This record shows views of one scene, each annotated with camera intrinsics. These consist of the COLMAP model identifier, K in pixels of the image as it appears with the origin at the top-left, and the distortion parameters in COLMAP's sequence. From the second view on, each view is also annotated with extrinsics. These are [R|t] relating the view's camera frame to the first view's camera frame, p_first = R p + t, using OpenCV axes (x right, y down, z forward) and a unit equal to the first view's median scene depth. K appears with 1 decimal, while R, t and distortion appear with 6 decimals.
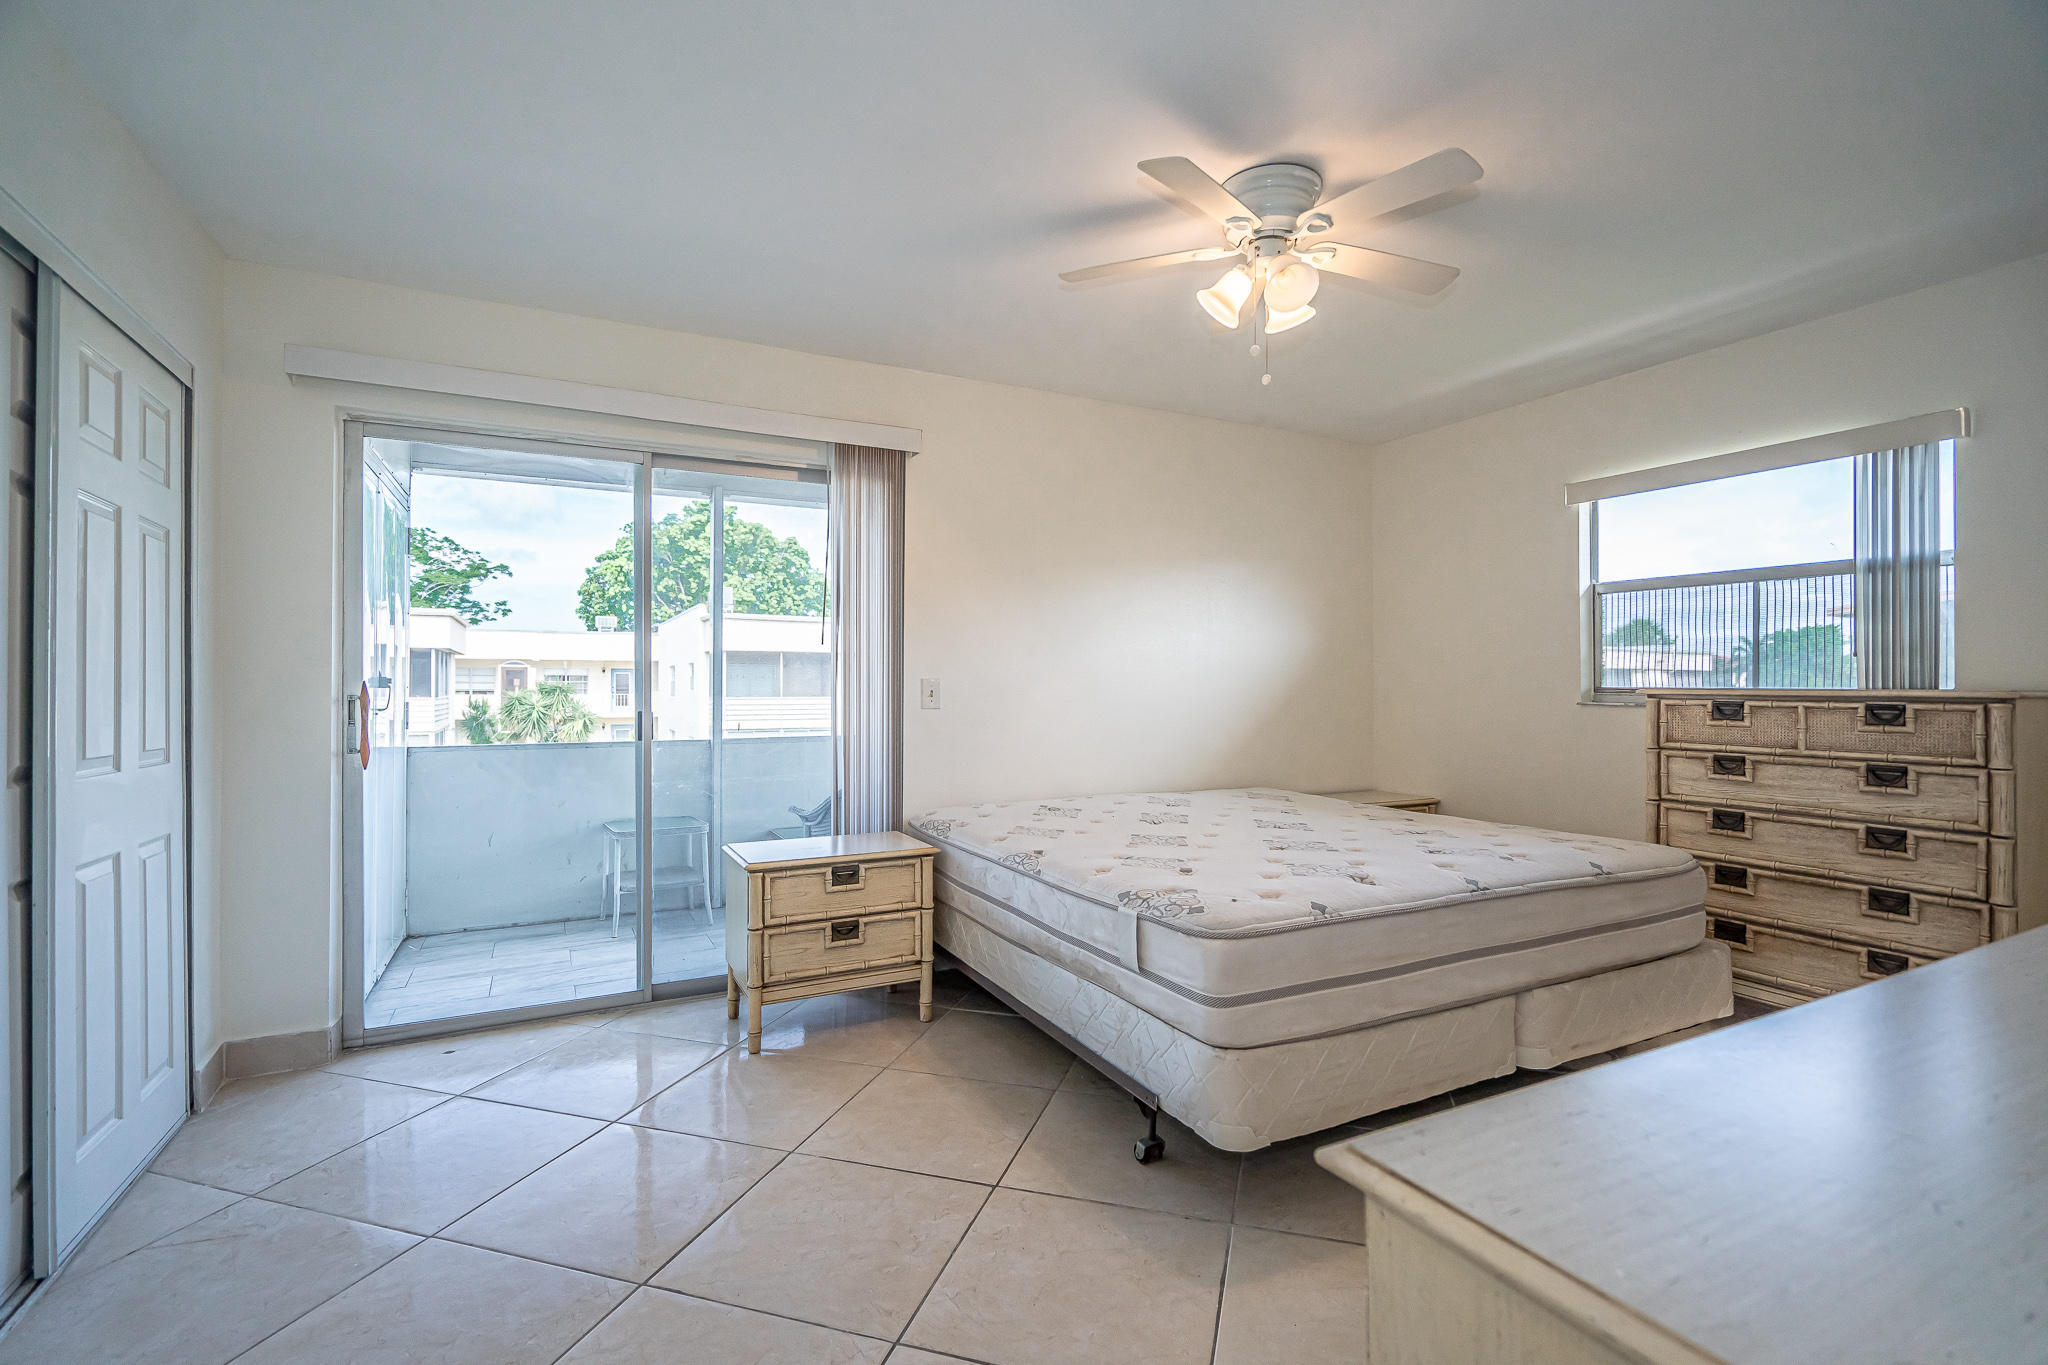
lens RADIAL K [[938.7, 0, 1013.5], [0, 938.7, 684.6], [0, 0, 1]] dist [-0.004211, 0.002851]
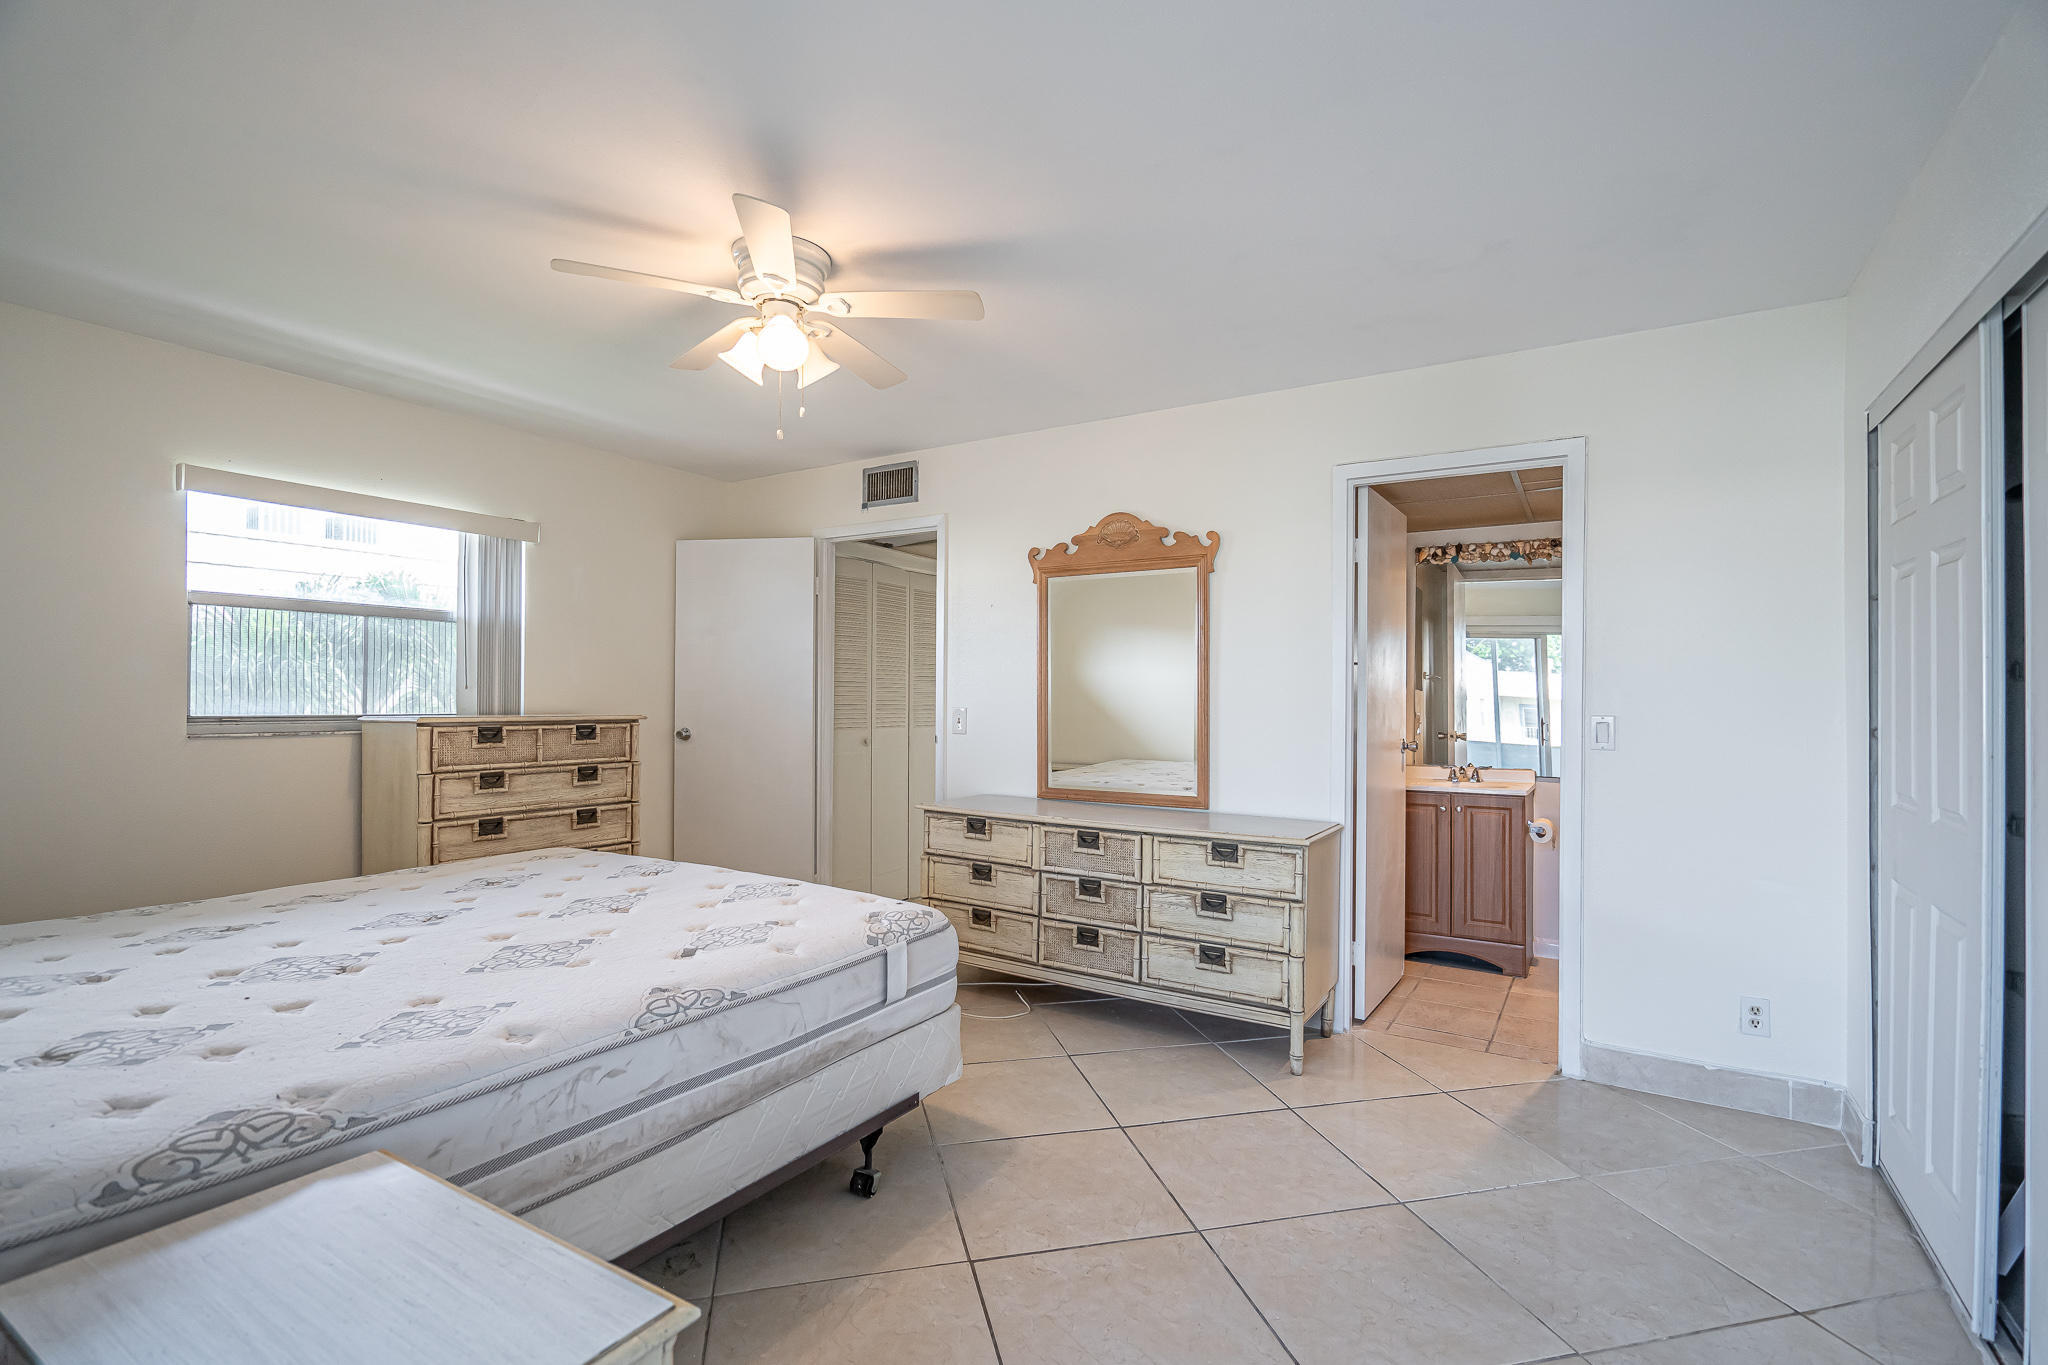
lens RADIAL K [[938.7, 0, 1032.5], [0, 938.7, 691.2], [0, 0, 1]] dist [-0.004211, 0.002851]
pose [[-0.522728, -0.000064, 0.852500, -0.645466], [-0.007307, 0.999964, -0.004405, -0.028953], [-0.852468, -0.008532, -0.522709, 1.084863]]
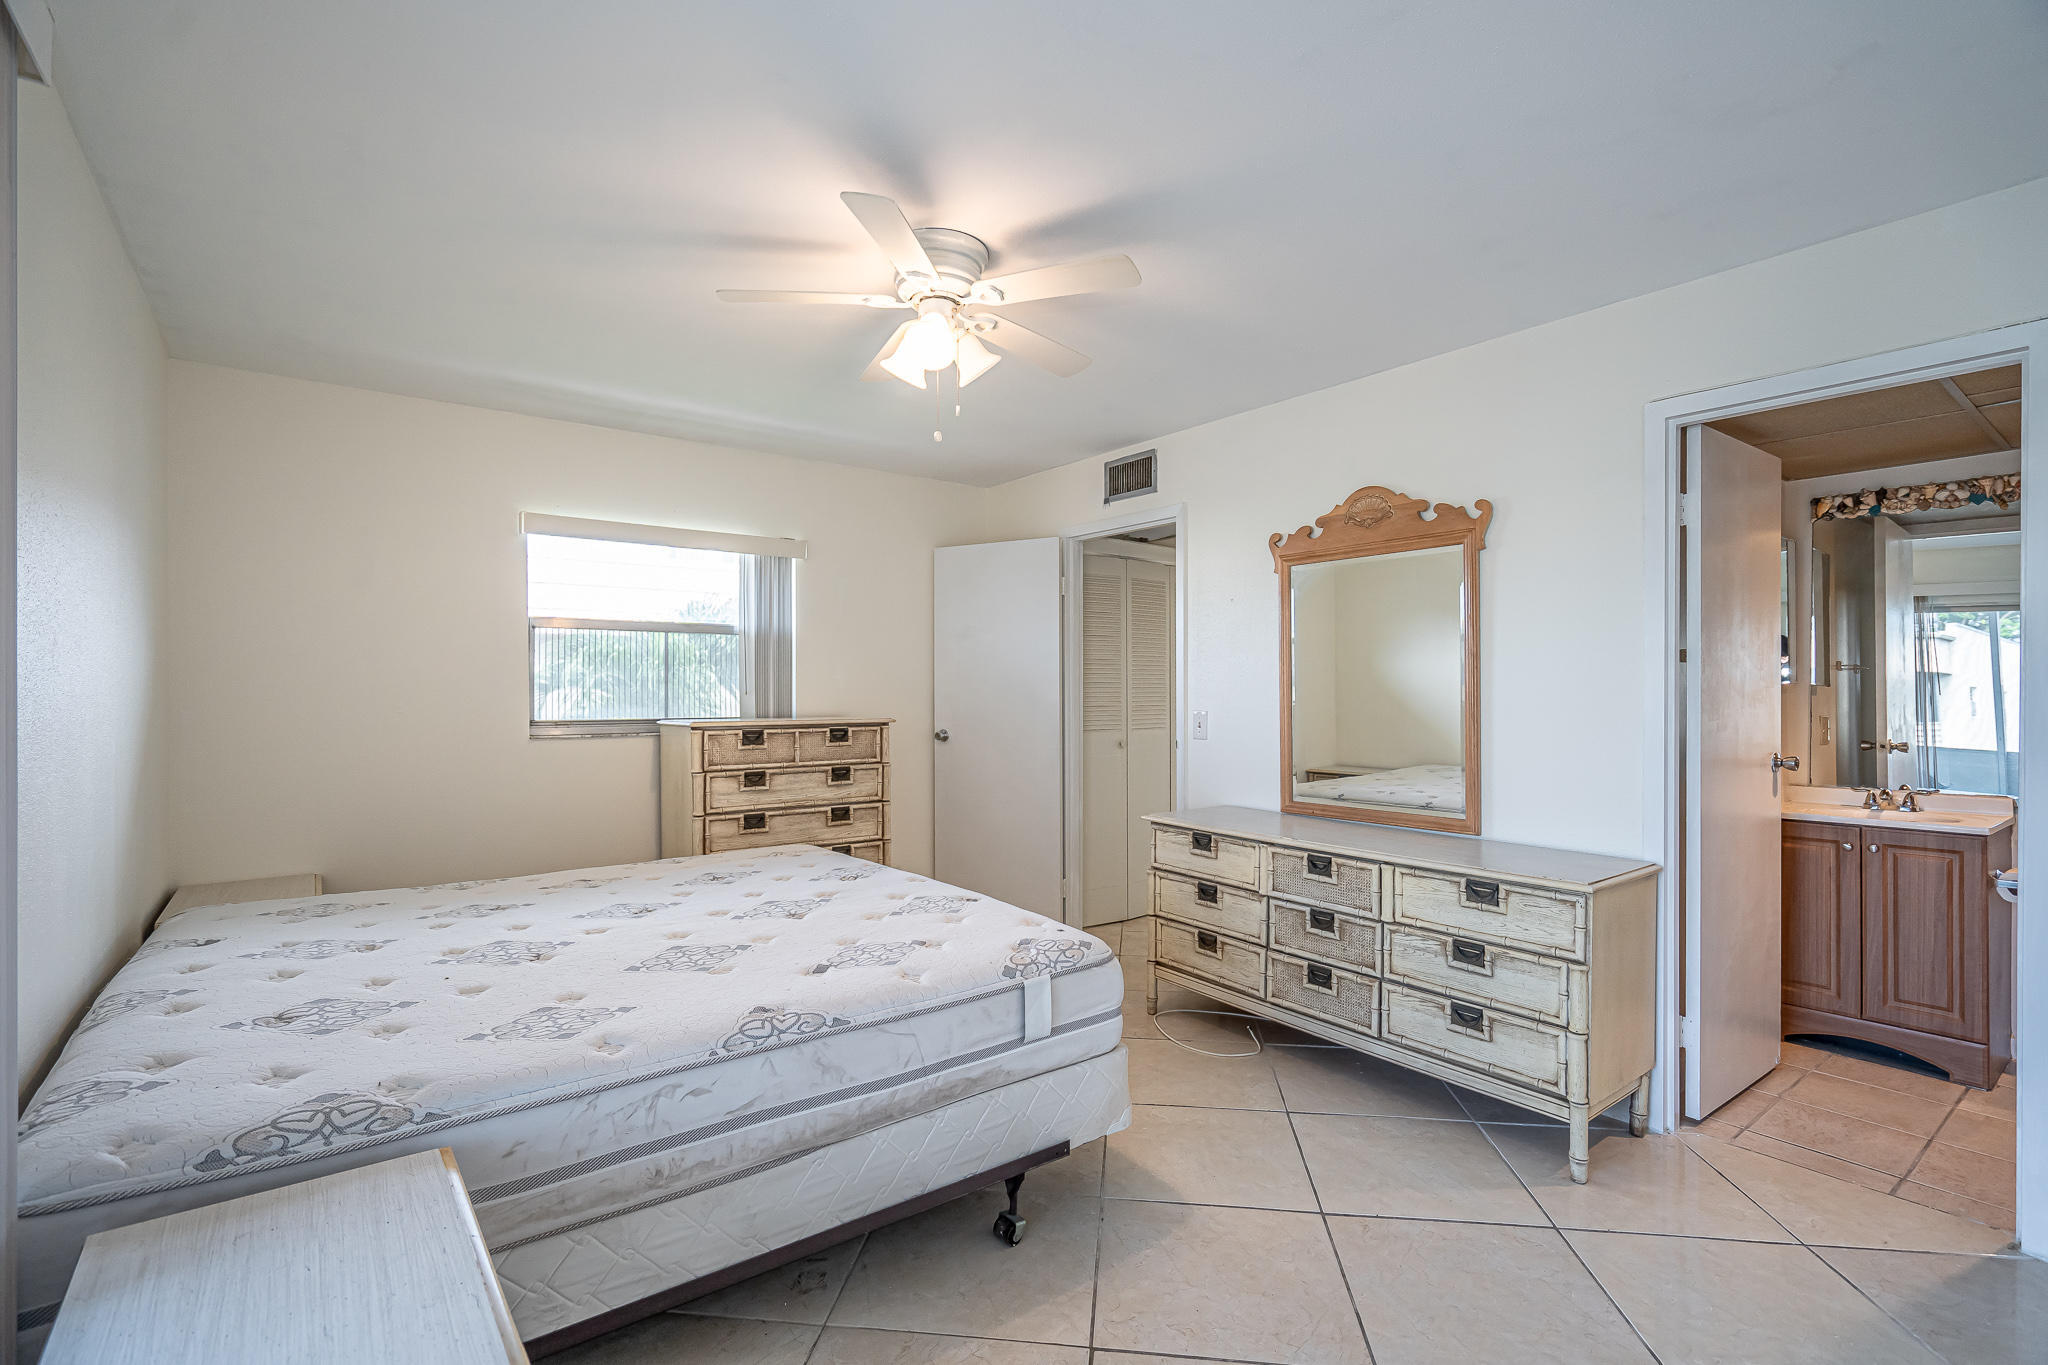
lens RADIAL K [[938.7, 0, 1028.2], [0, 938.7, 690.8], [0, 0, 1]] dist [-0.004211, 0.002851]
pose [[-0.186789, -0.003807, 0.982393, -0.624876], [0.001596, 0.999990, 0.004178, -0.044380], [-0.982399, 0.002348, -0.186781, 0.908060]]
